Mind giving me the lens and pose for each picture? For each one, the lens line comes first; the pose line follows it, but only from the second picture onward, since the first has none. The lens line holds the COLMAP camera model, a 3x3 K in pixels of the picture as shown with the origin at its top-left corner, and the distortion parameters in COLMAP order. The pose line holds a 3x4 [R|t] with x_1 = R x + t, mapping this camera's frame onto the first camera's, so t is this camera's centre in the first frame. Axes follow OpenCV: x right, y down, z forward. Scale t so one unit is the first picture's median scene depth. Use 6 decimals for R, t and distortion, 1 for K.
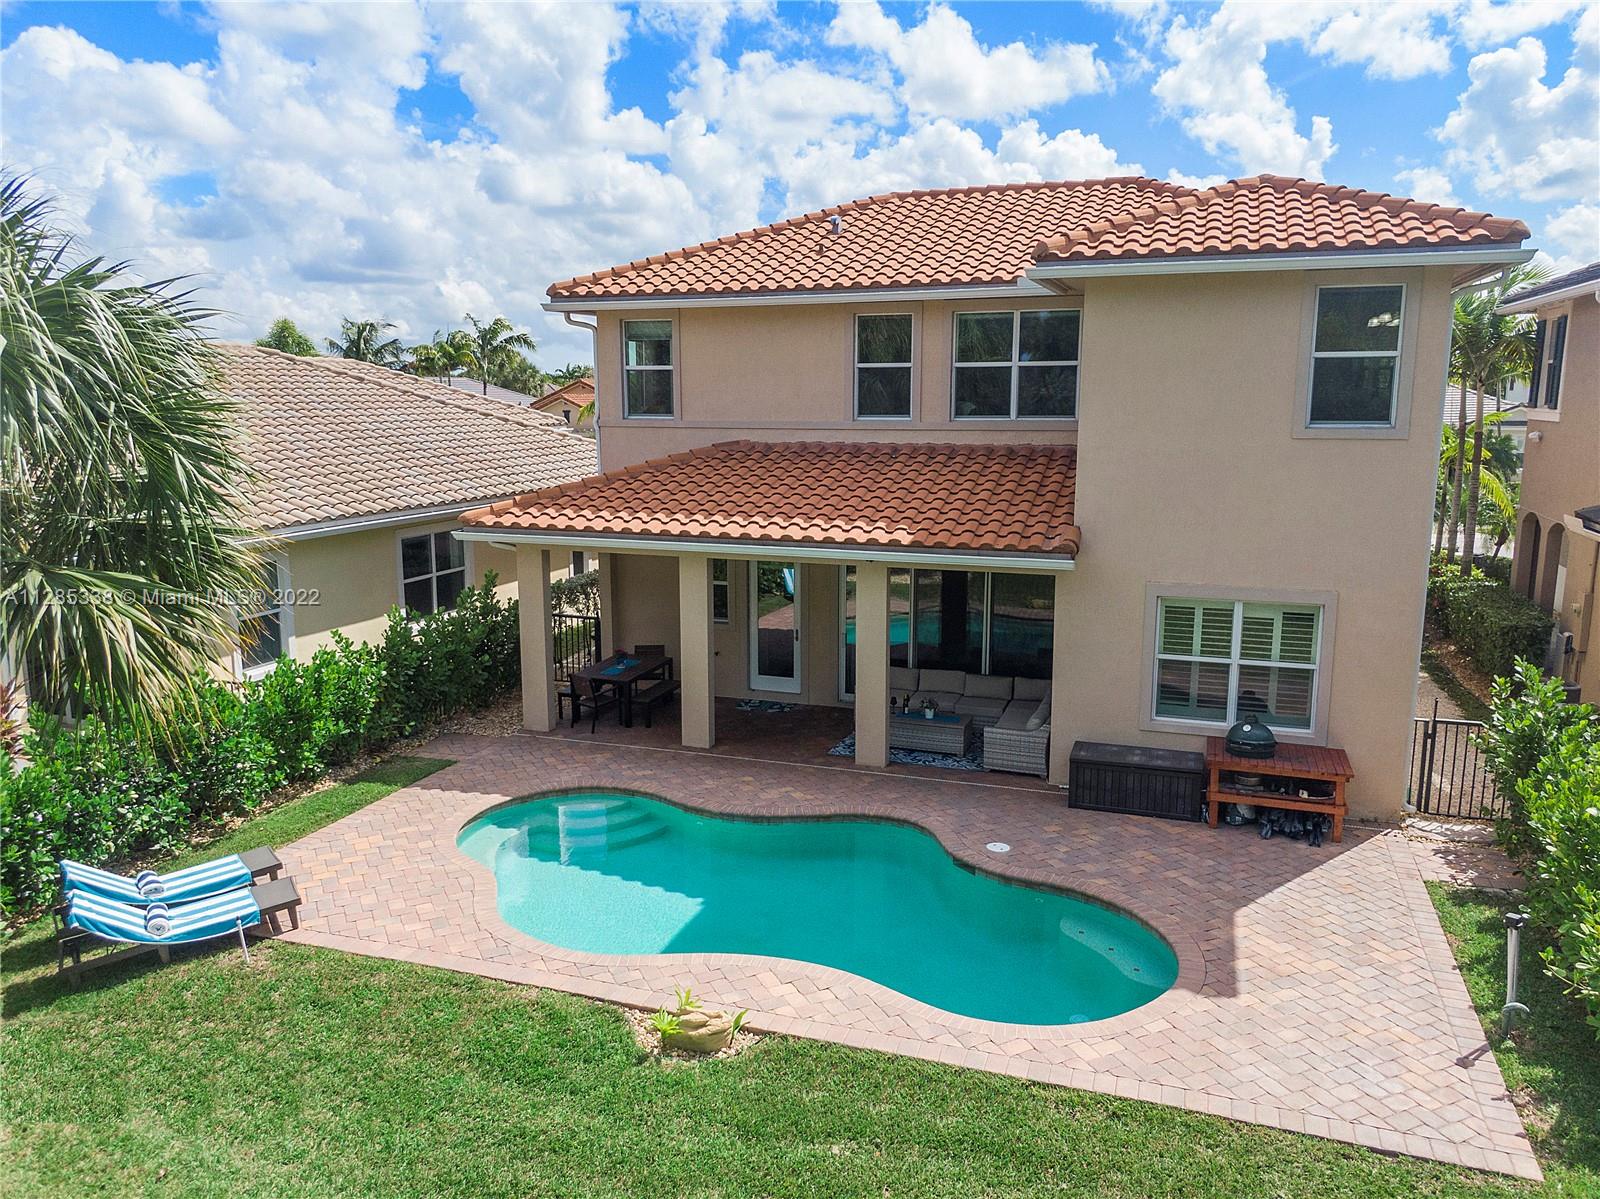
lens RADIAL K [[1161.5, 0, 812.2], [0, 1161.5, 602.3], [0, 0, 1]] dist [0.060992, -0.099476]
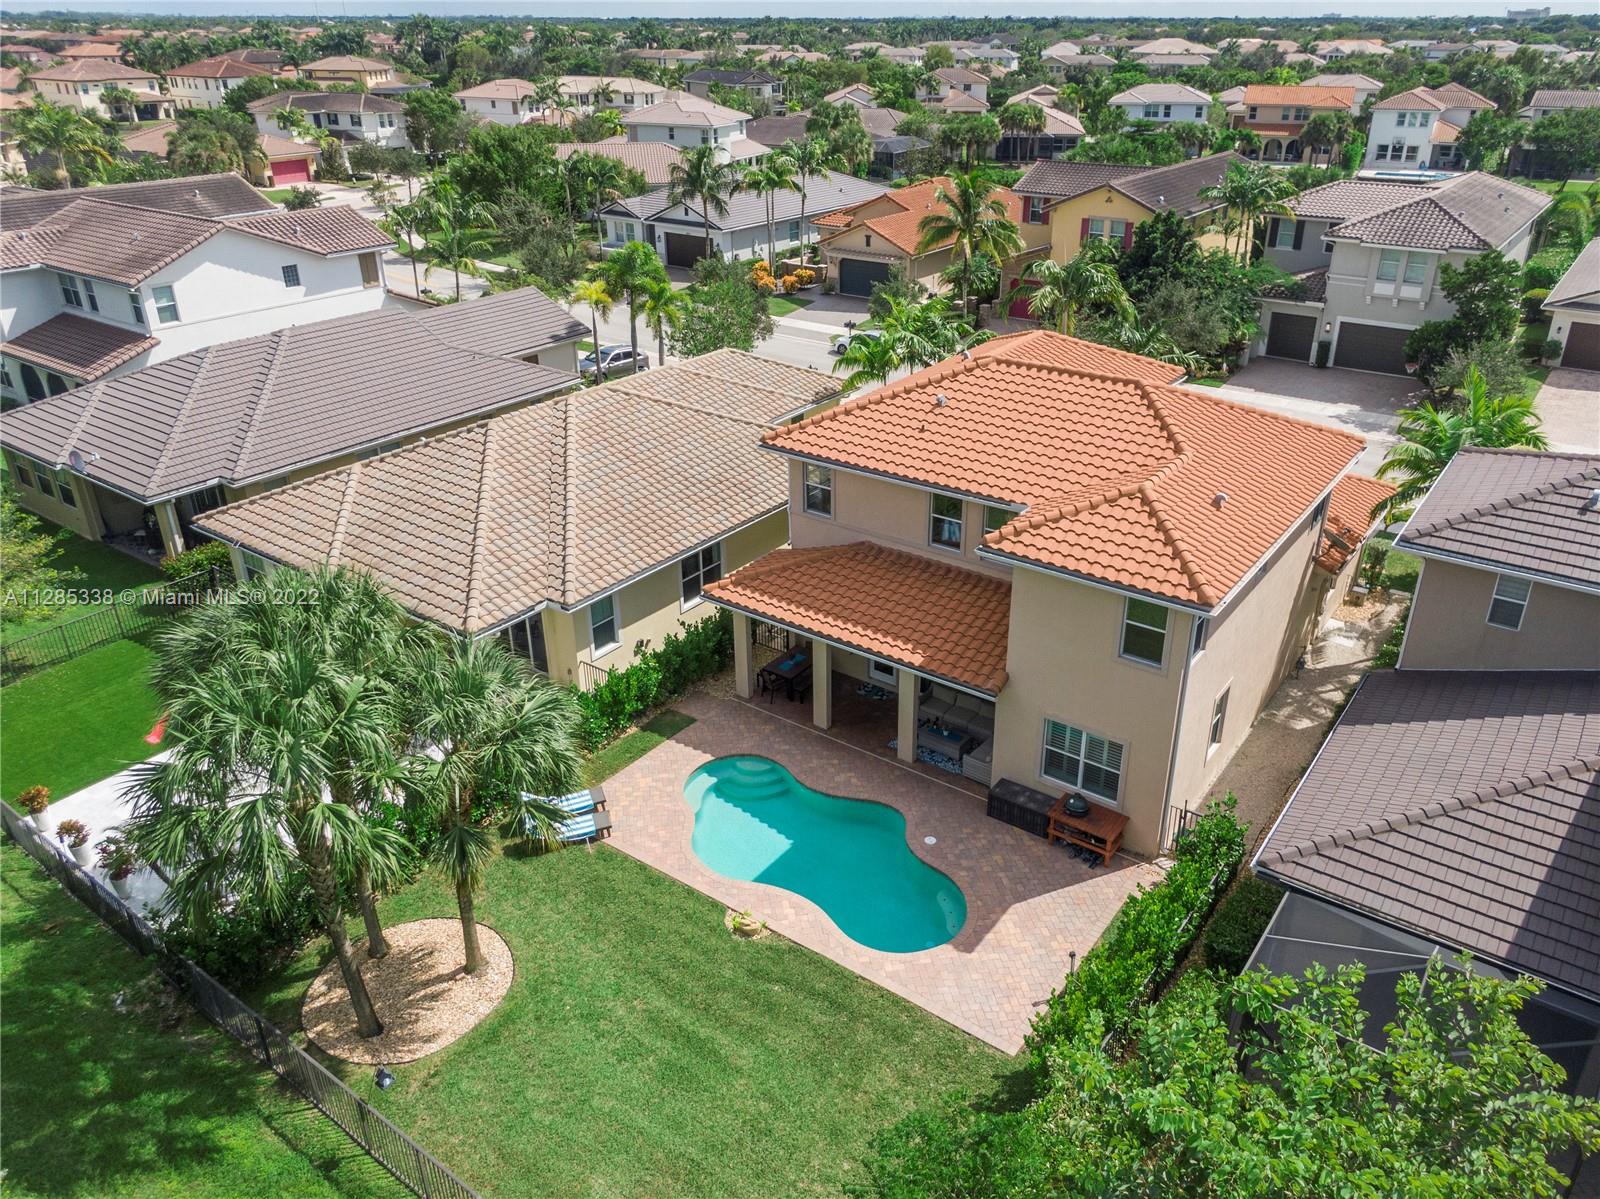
lens RADIAL K [[1161.5, 0, 812.2], [0, 1161.5, 602.3], [0, 0, 1]] dist [0.060992, -0.099476]
pose [[0.955024, 0.117914, -0.272077, 0.457772], [-0.038365, 0.958960, 0.280933, -0.731158], [0.294037, -0.257859, 0.920354, -0.792178]]
